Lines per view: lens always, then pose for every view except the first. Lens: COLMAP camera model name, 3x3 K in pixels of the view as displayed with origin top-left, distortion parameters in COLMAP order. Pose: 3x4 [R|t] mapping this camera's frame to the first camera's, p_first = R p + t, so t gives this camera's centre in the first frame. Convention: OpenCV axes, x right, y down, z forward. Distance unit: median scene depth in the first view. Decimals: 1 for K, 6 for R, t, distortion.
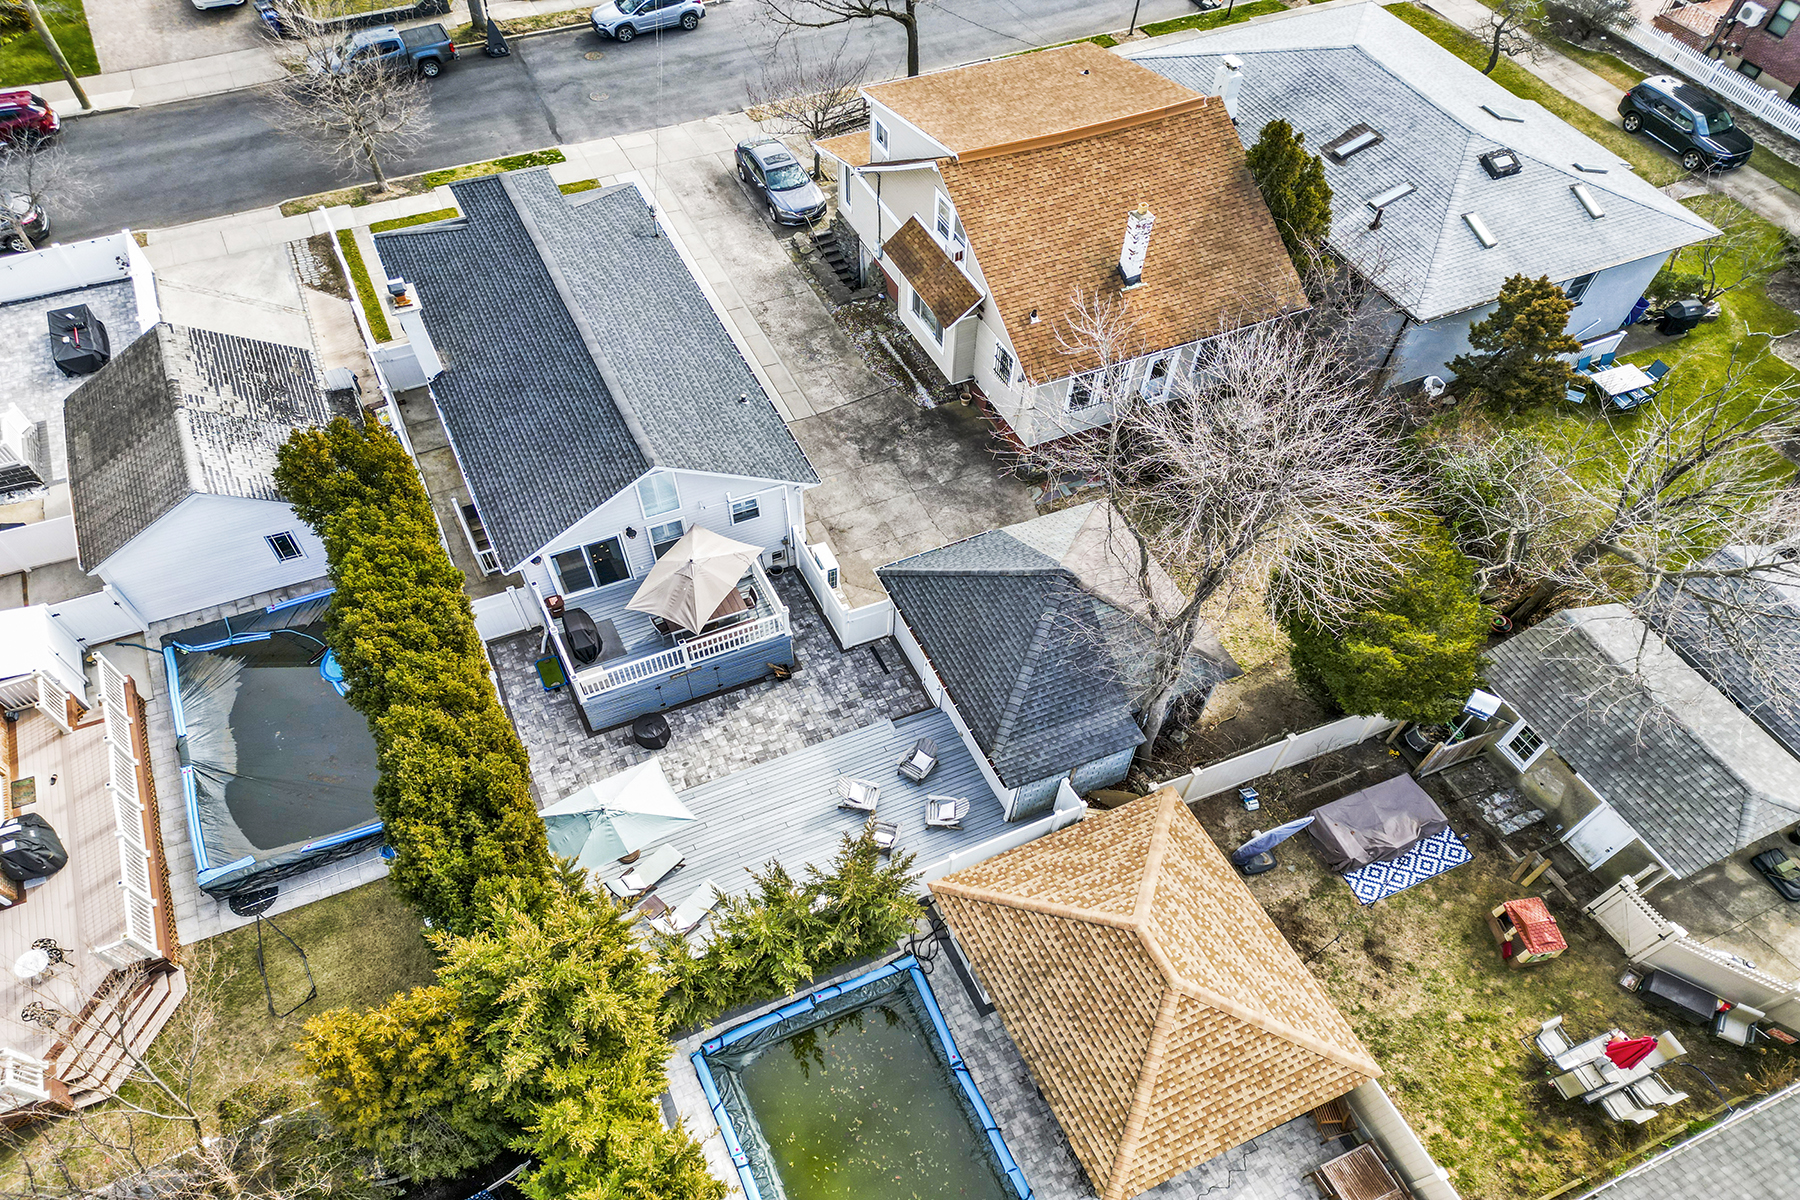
lens RADIAL K [[1210.3, 0, 901.3], [0, 1210.3, 662.9], [0, 0, 1]] dist [0.030035, -0.019803]
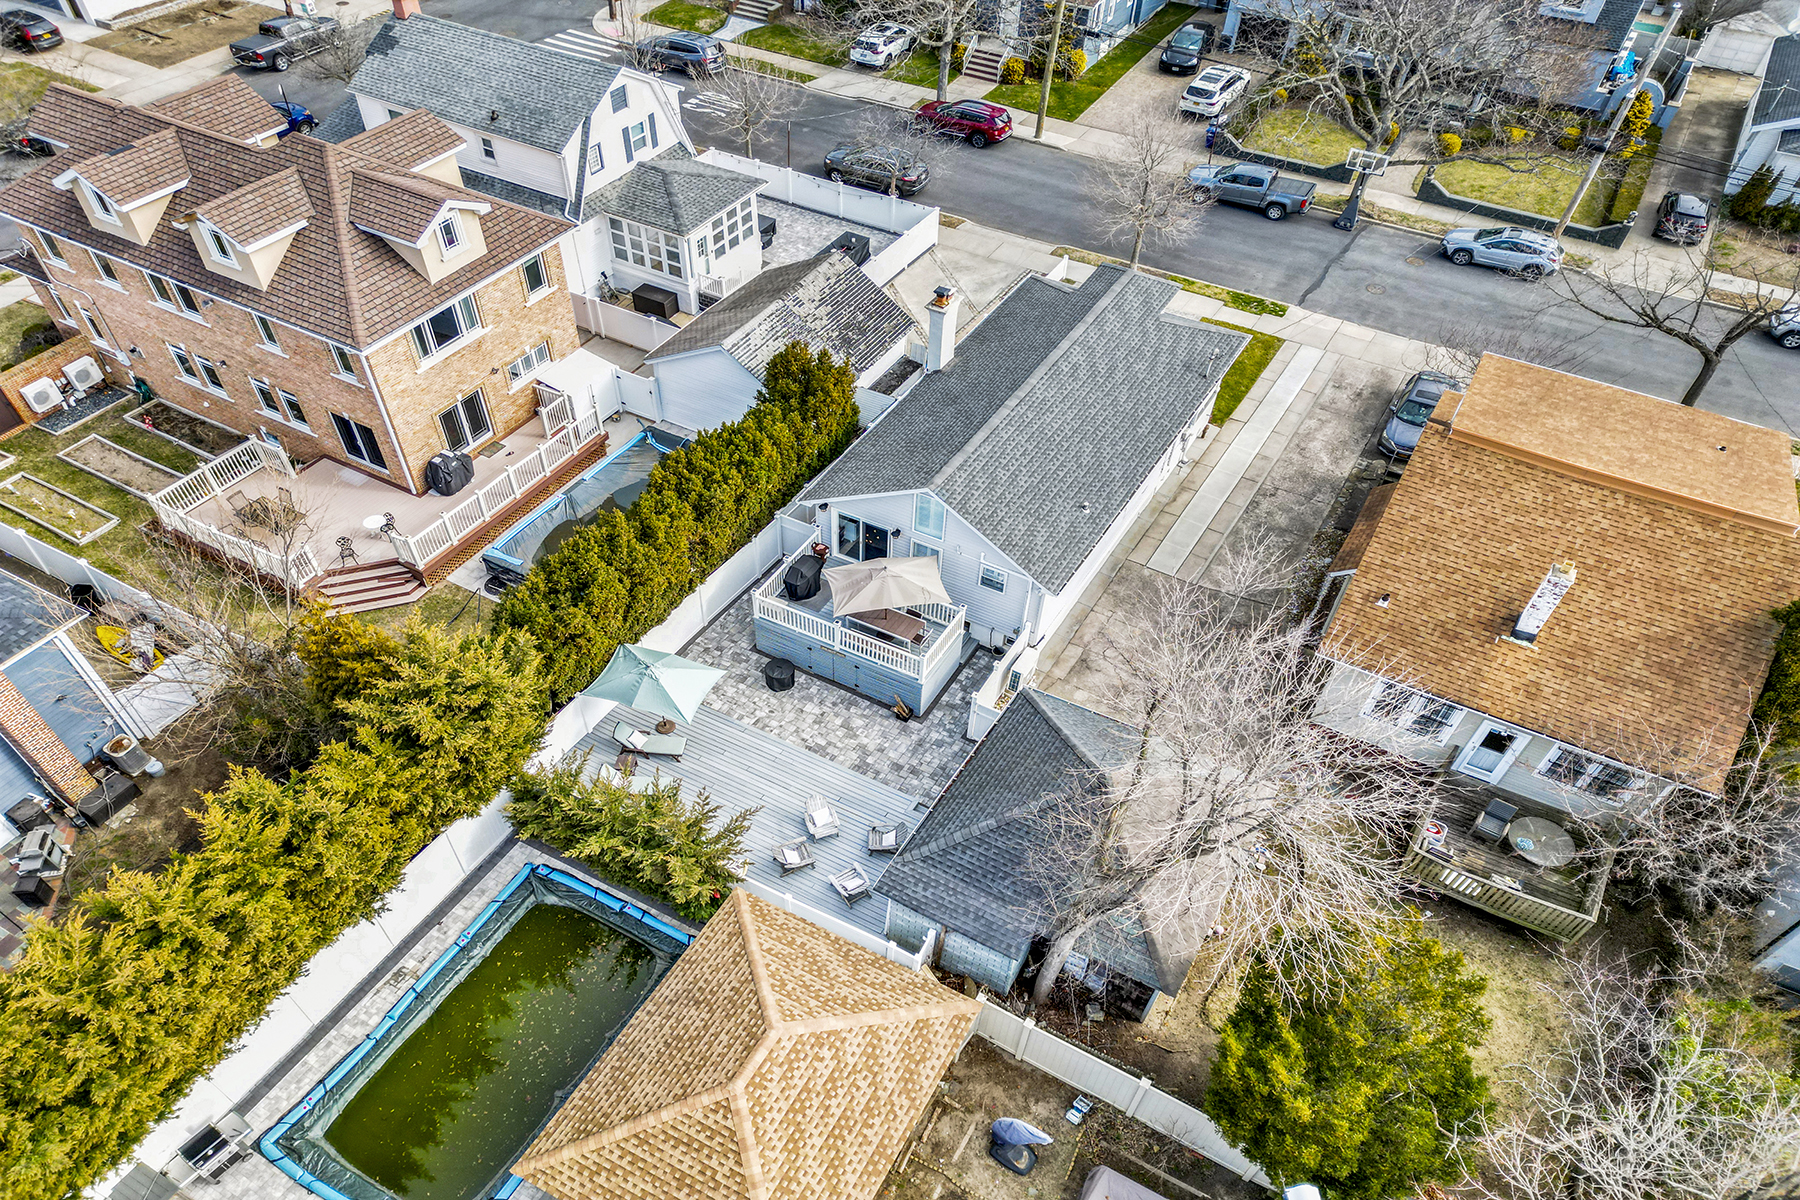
lens RADIAL K [[1256.3, 0, 900.0], [0, 1256.3, 600.0], [0, 0, 1]] dist [0.020751, -0.002252]
pose [[0.625274, 0.539102, -0.564270, 0.391874], [-0.632790, 0.773405, 0.037707, -0.090550], [0.456737, 0.333488, 0.824728, 0.067447]]
